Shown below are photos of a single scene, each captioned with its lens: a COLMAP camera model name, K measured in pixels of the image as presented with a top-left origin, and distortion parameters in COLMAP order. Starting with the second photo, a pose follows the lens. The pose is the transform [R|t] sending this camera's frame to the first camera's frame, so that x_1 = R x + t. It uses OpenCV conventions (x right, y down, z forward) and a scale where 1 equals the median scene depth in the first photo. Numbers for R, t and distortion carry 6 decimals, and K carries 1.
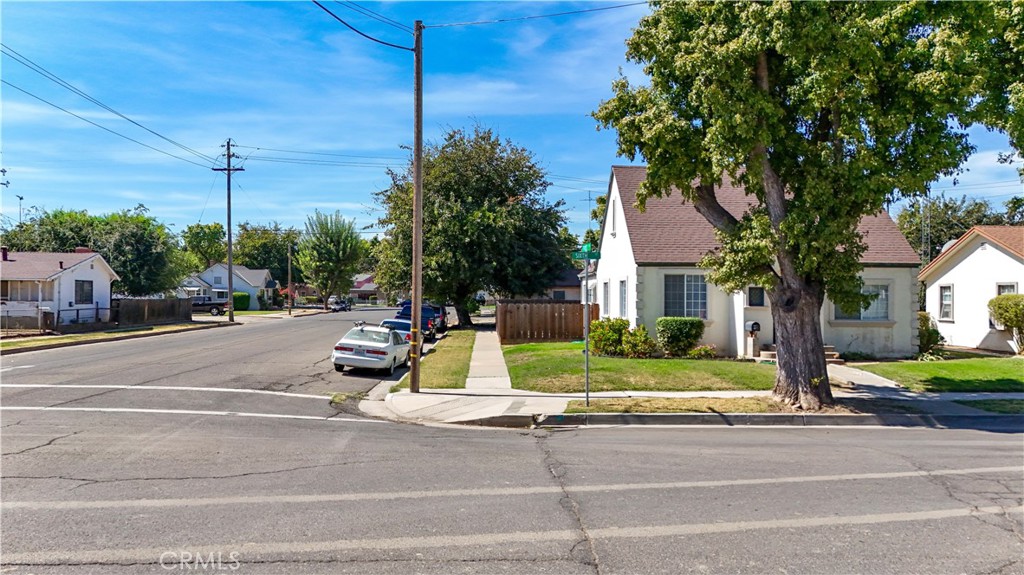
lens RADIAL K [[747.7, 0, 512.1], [0, 747.7, 289.3], [0, 0, 1]] dist [0.089512, -0.090011]
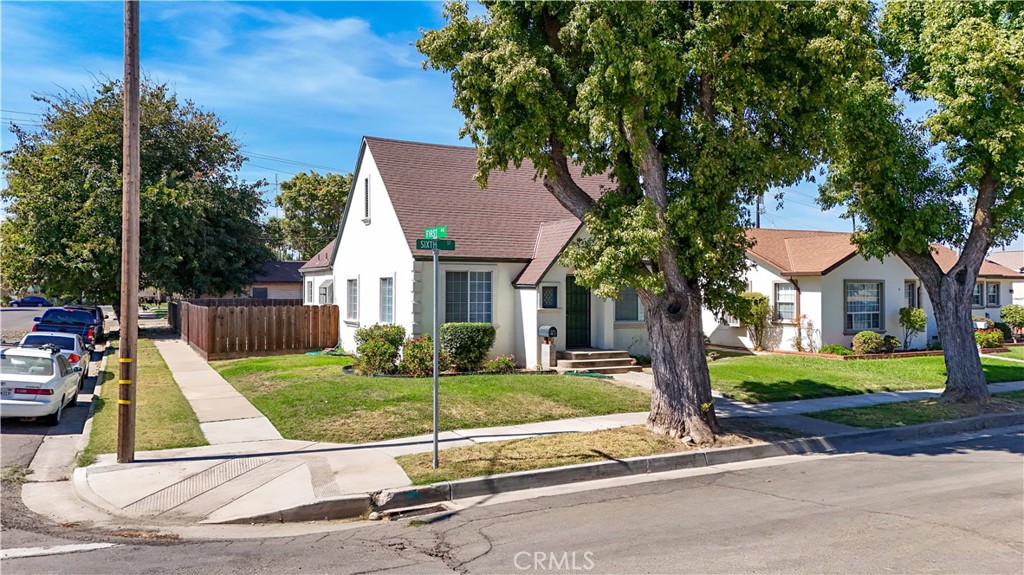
lens RADIAL K [[747.7, 0, 512.1], [0, 747.7, 289.3], [0, 0, 1]] dist [0.089512, -0.090011]
pose [[0.905577, -0.002704, 0.424173, -0.115176], [-0.000764, 0.999968, 0.008005, -0.009303], [-0.424181, -0.007574, 0.905546, 0.324988]]
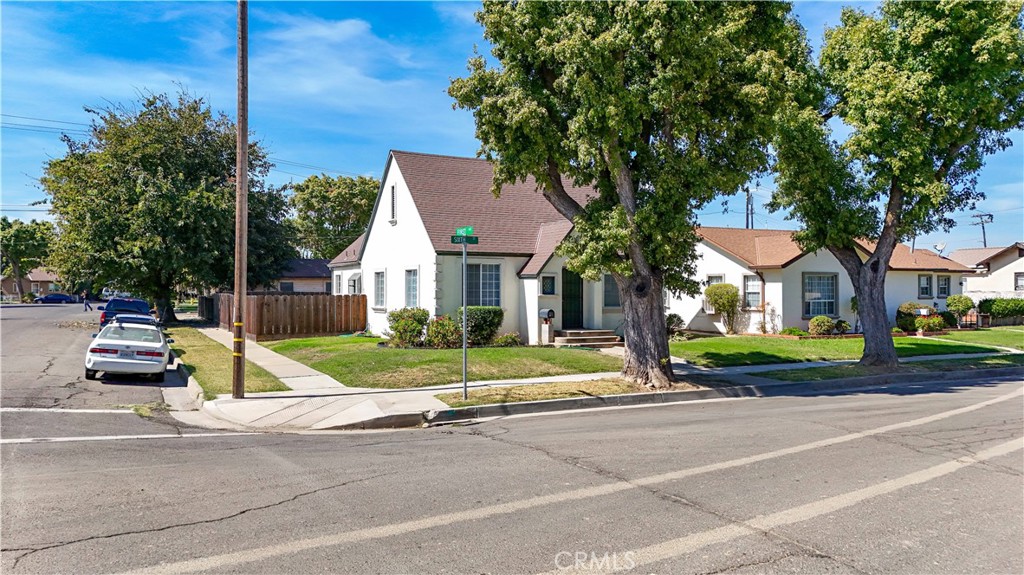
lens RADIAL K [[747.7, 0, 512.1], [0, 747.7, 289.3], [0, 0, 1]] dist [0.089512, -0.090011]
pose [[0.906253, -0.003048, 0.422724, -0.224586], [-0.000331, 0.999969, 0.007919, 0.009189], [-0.422735, -0.007317, 0.906224, 0.109409]]
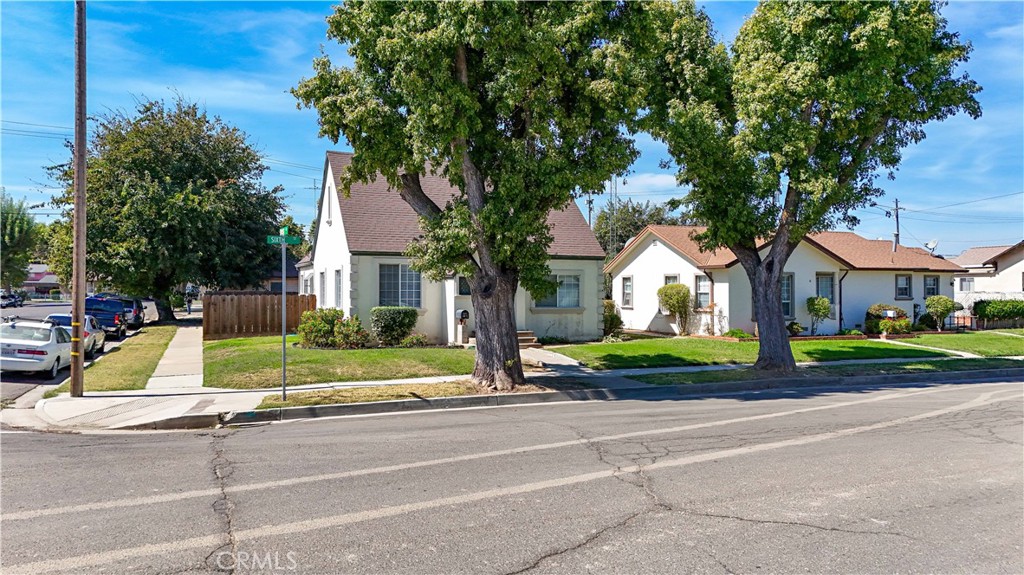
lens RADIAL K [[747.7, 0, 512.1], [0, 747.7, 289.3], [0, 0, 1]] dist [0.089512, -0.090011]
pose [[0.938886, -0.002207, 0.344221, 0.039733], [-0.000725, 0.999965, 0.008389, 0.007896], [-0.344228, -0.008126, 0.938851, 0.013729]]
